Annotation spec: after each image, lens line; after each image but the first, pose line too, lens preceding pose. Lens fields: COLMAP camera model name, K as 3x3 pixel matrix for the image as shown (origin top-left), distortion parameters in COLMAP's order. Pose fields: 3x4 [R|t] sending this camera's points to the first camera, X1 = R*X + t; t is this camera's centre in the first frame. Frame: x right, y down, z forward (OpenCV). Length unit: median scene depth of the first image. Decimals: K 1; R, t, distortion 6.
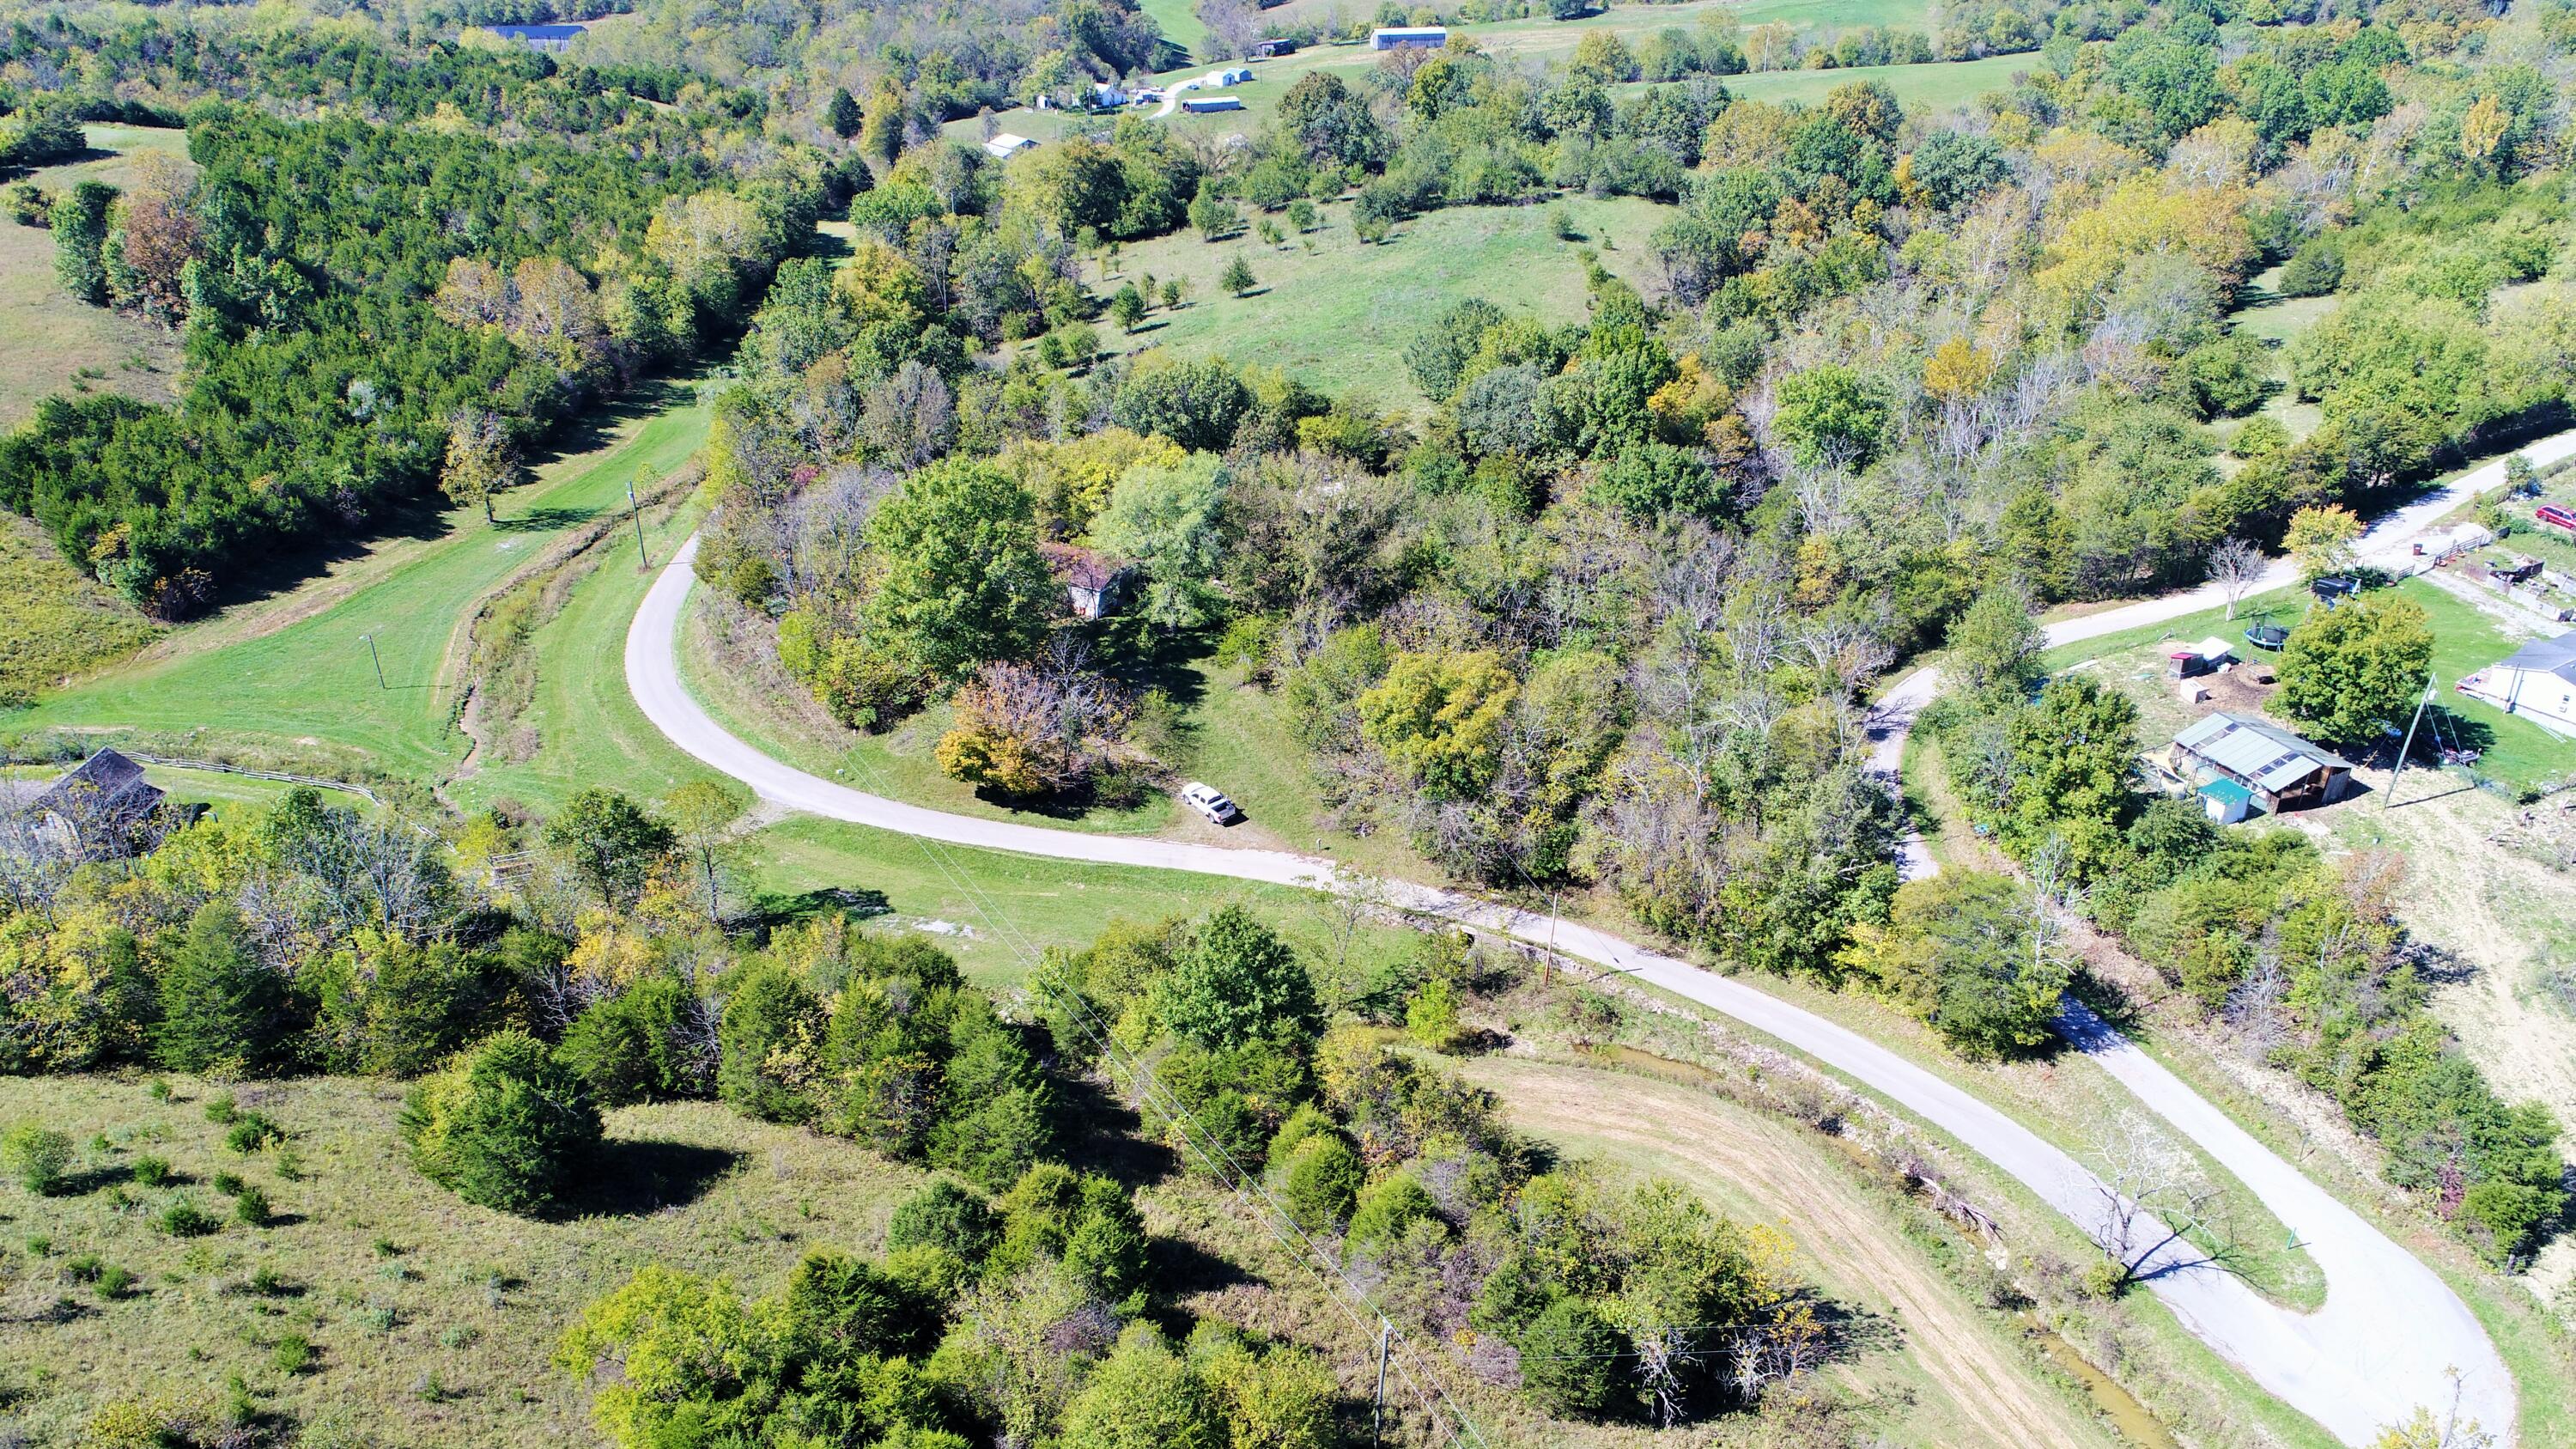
lens RADIAL K [[1800.1, 0, 1288.0], [0, 1800.1, 724.5], [0, 0, 1]] dist [0.001115, -0.000754]
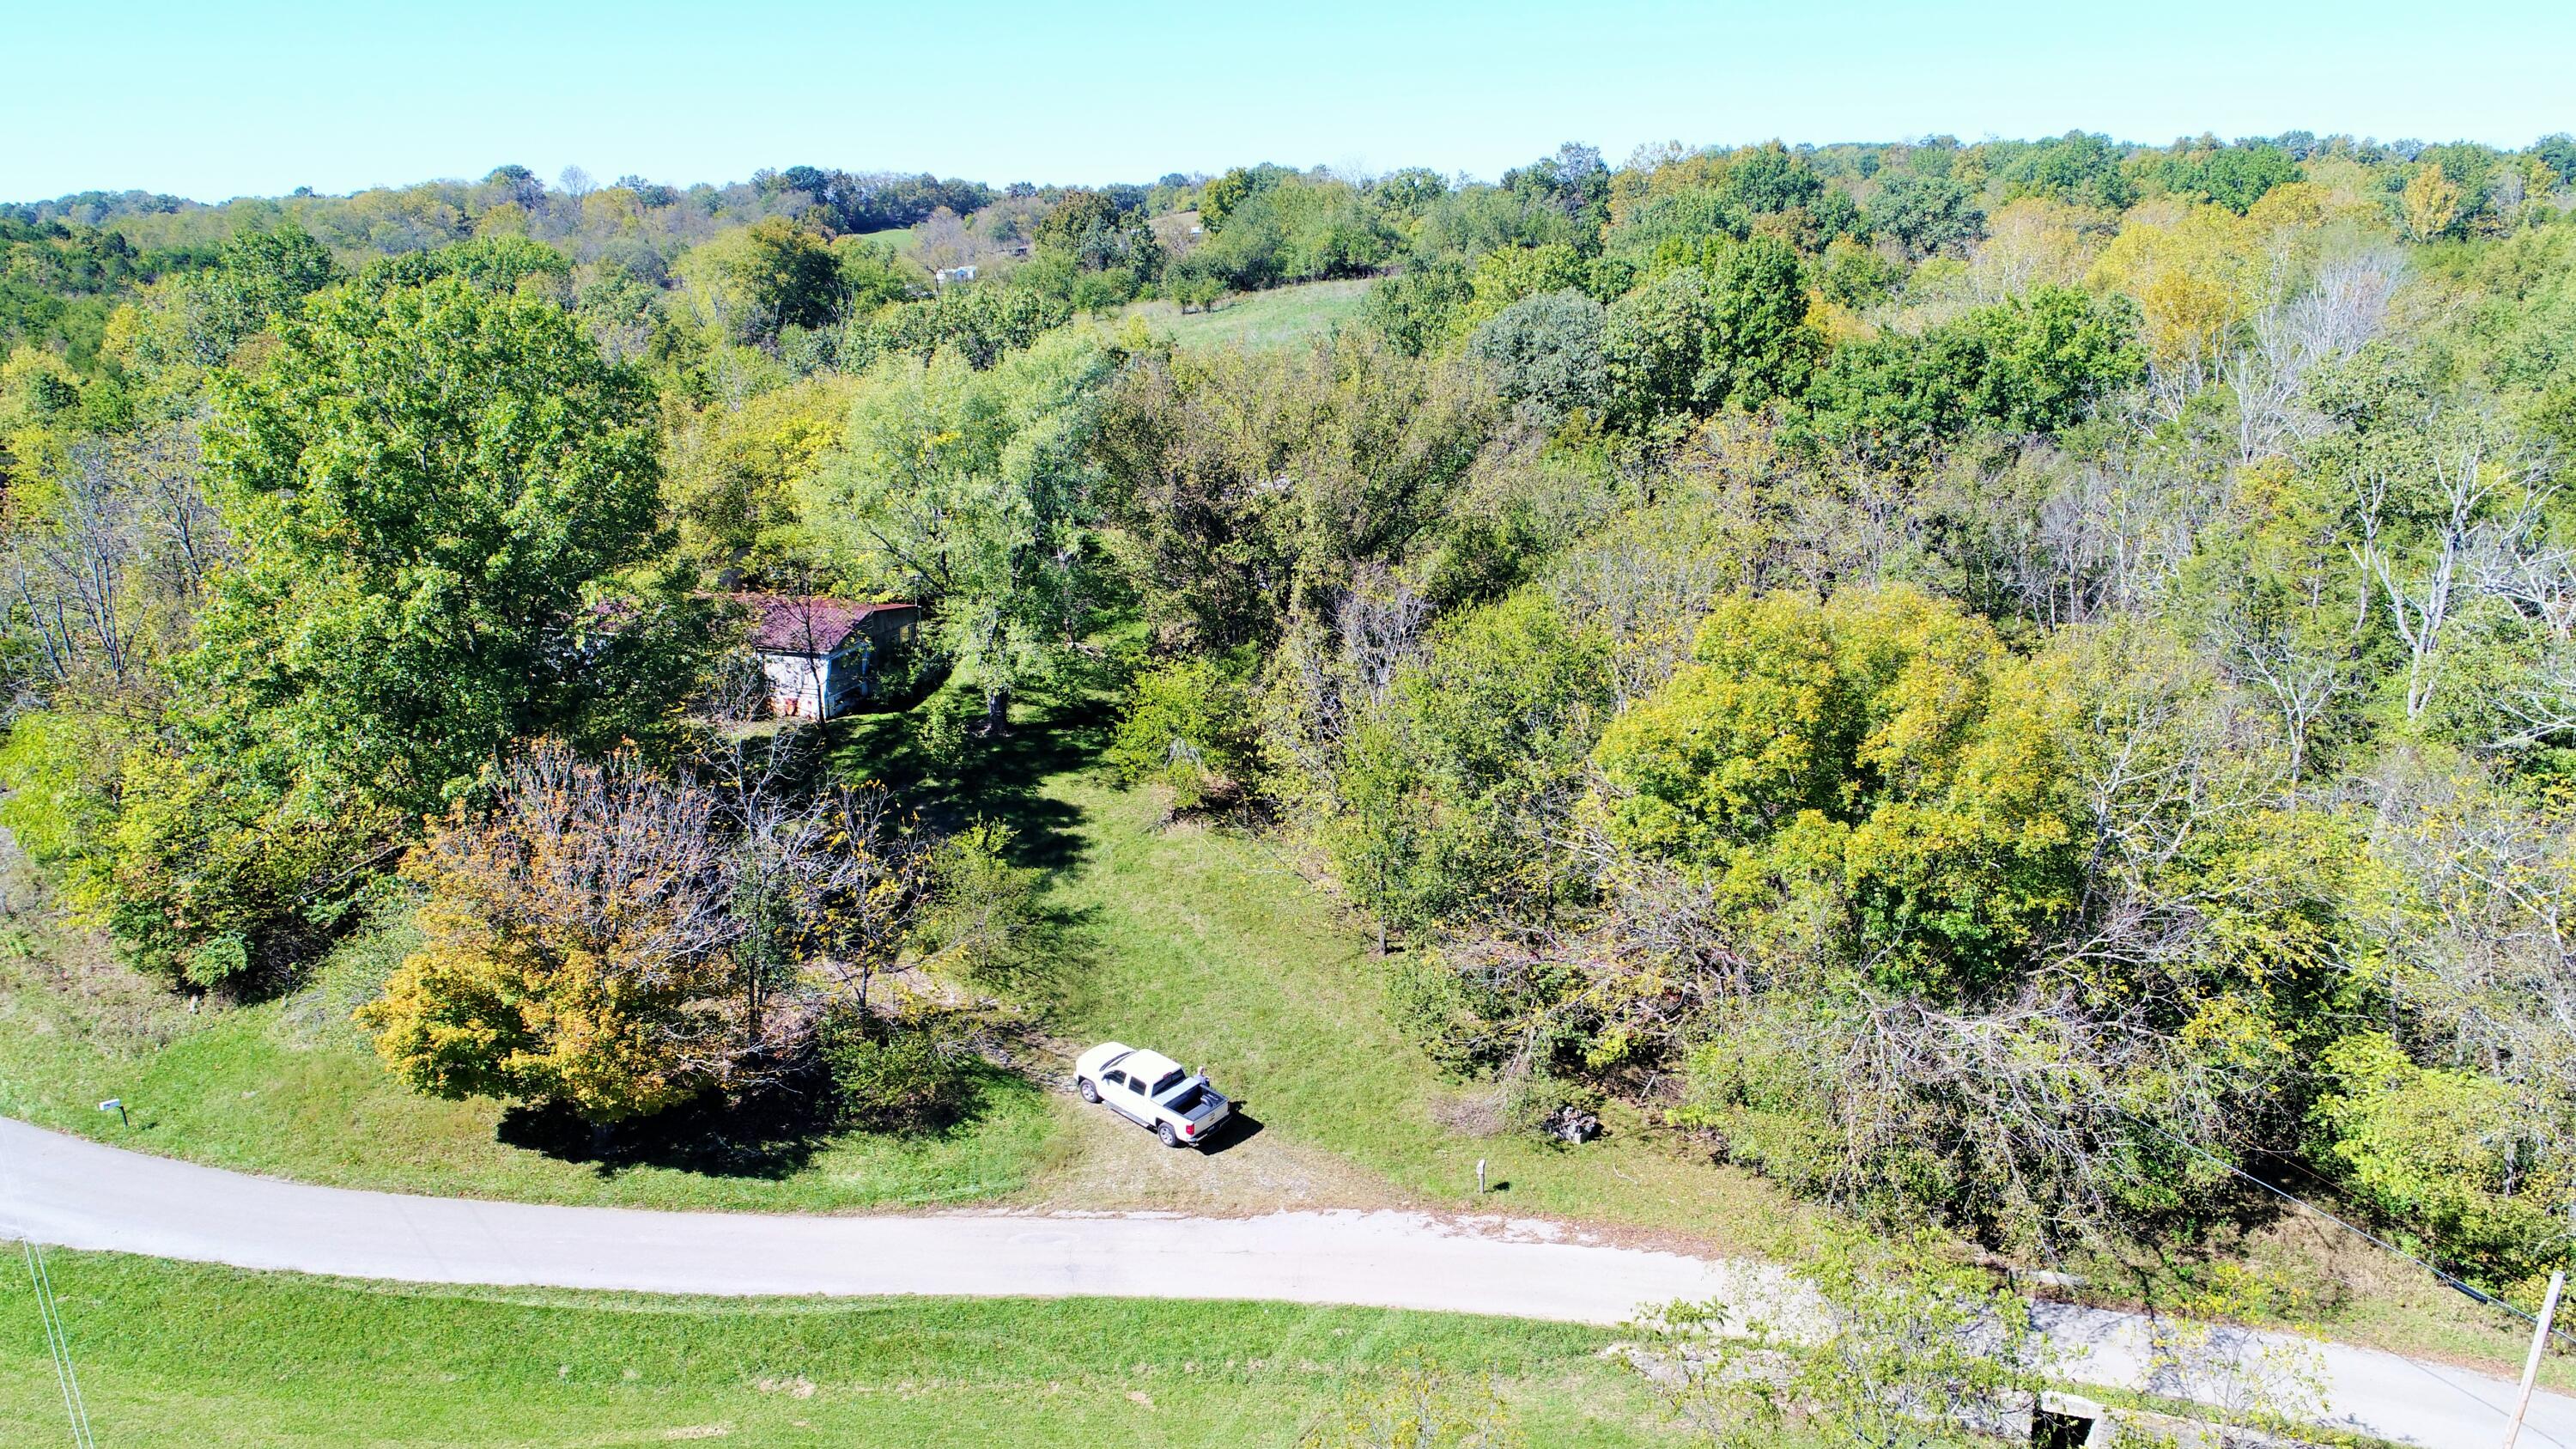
lens RADIAL K [[1800.1, 0, 1288.0], [0, 1800.1, 724.5], [0, 0, 1]] dist [0.001115, -0.000754]
pose [[0.986973, -0.064214, 0.147516, -0.062820], [0.089075, 0.981642, -0.168656, 0.032418], [-0.133978, 0.179599, 0.974574, 0.590827]]
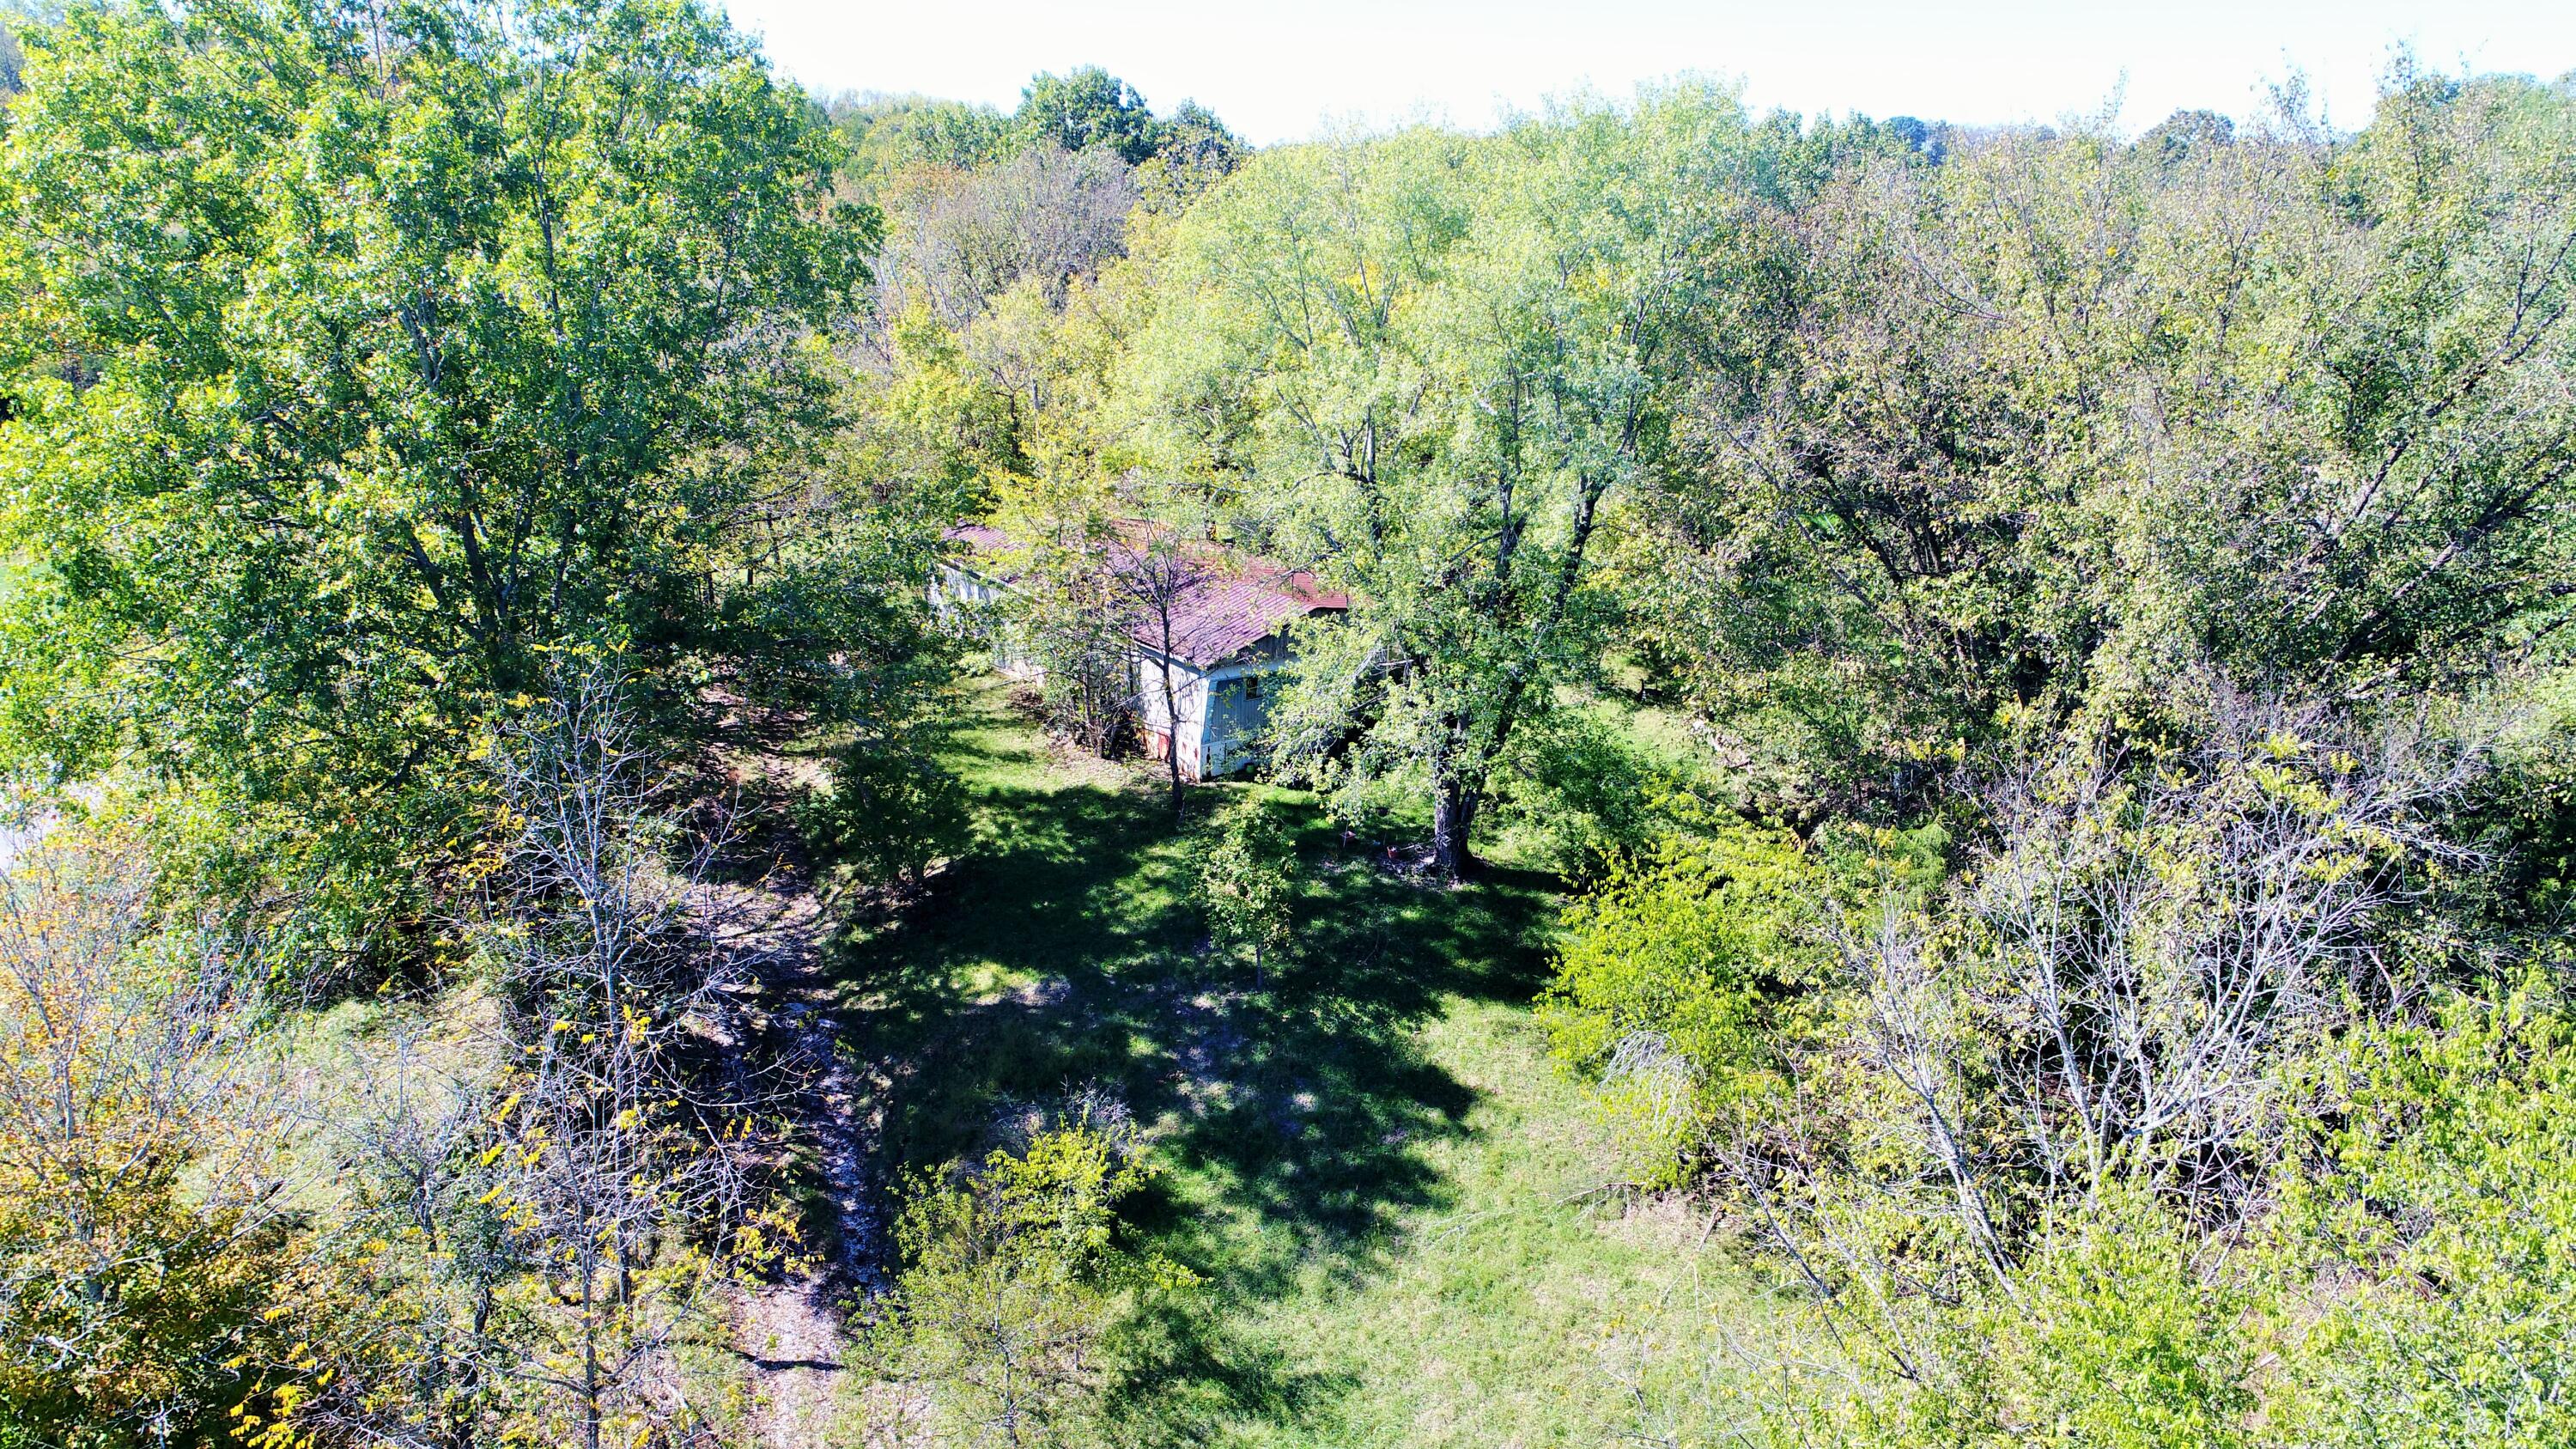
lens RADIAL K [[1800.1, 0, 1288.0], [0, 1800.1, 724.5], [0, 0, 1]] dist [0.001115, -0.000754]
pose [[0.908849, 0.131597, -0.395822, 0.008351], [-0.195937, 0.972410, -0.126601, -0.039576], [0.368241, 0.192617, 0.909559, 0.837767]]
